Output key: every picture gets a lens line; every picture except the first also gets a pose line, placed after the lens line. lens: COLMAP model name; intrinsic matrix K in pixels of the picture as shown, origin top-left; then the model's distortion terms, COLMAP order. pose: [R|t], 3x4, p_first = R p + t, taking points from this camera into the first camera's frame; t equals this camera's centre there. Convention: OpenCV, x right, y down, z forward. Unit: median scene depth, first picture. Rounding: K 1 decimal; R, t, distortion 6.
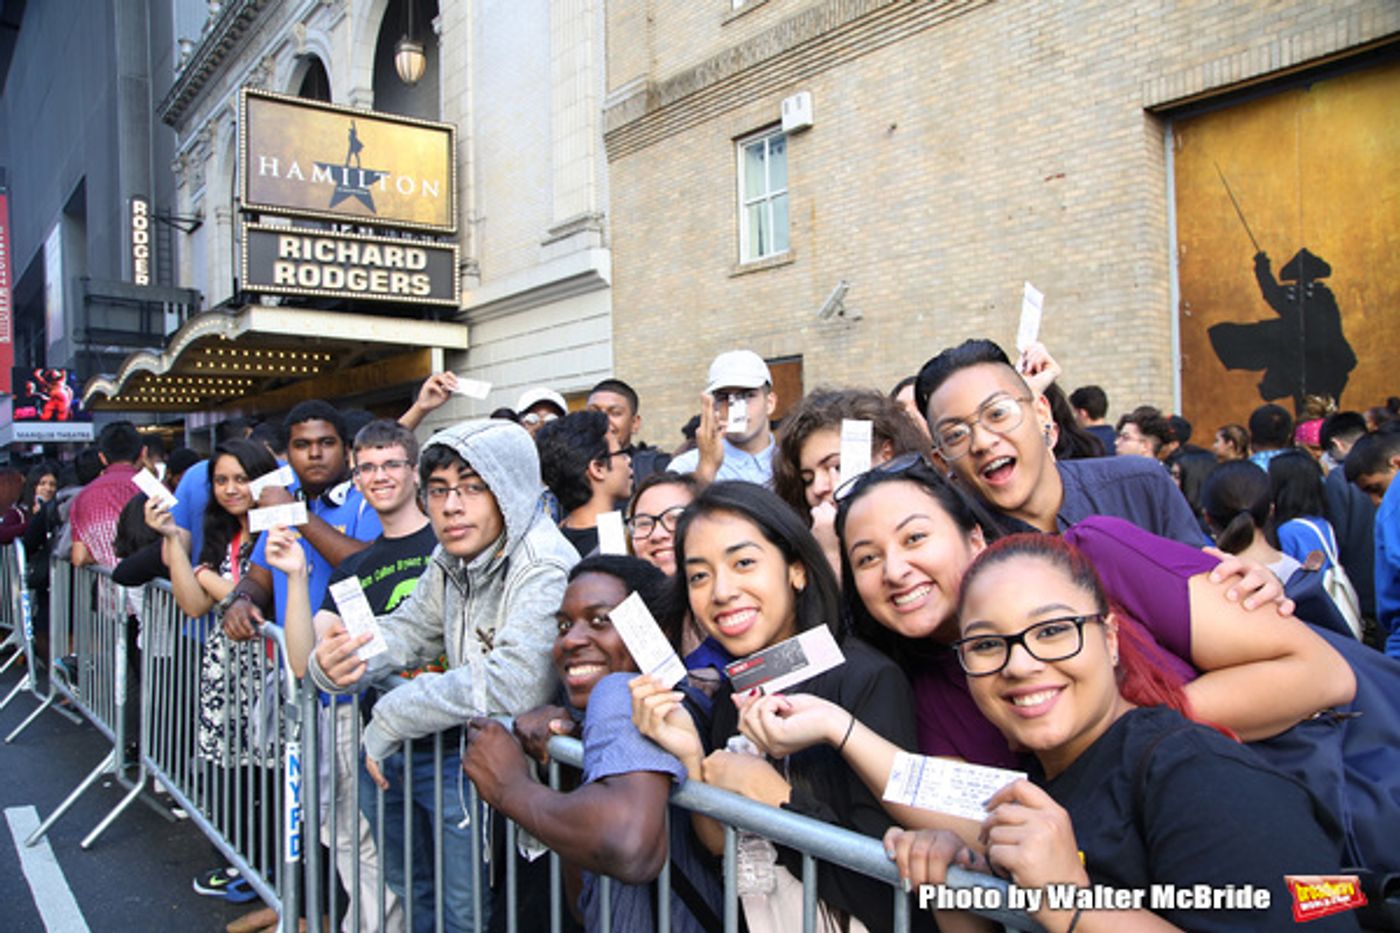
lens RADIAL K [[998.5, 0, 722.5], [0, 998.5, 500.6], [0, 0, 1]] dist [-0.122621, 0.083557]
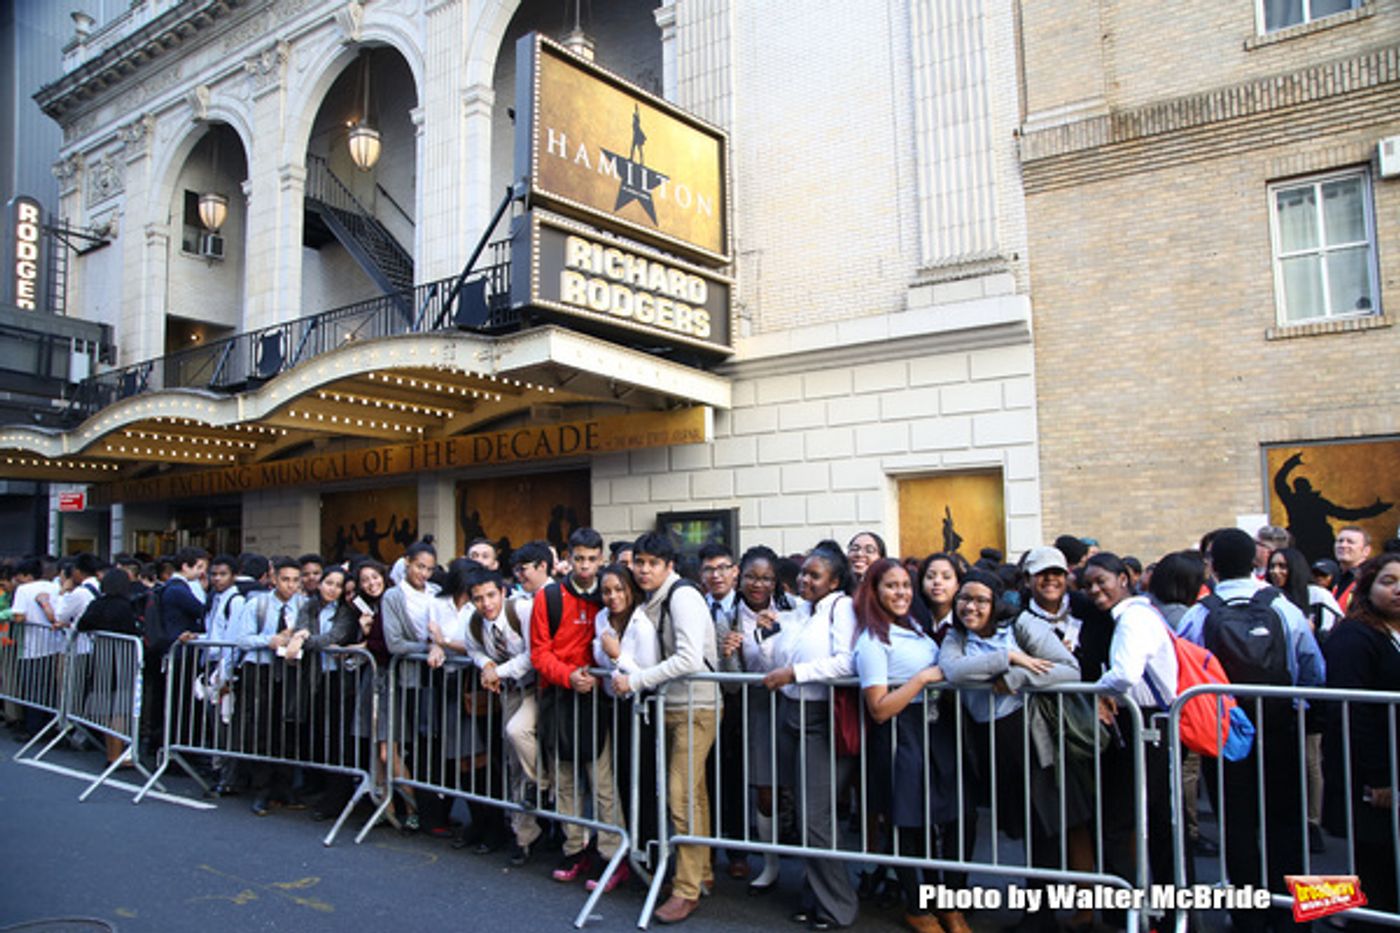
lens RADIAL K [[998.5, 0, 716.9], [0, 998.5, 511.3], [0, 0, 1]] dist [-0.122621, 0.083557]
pose [[0.961783, 0.023485, 0.272803, -0.536775], [0.001115, 0.995971, -0.089671, -0.002712], [-0.273810, 0.086548, 0.957882, 0.276572]]
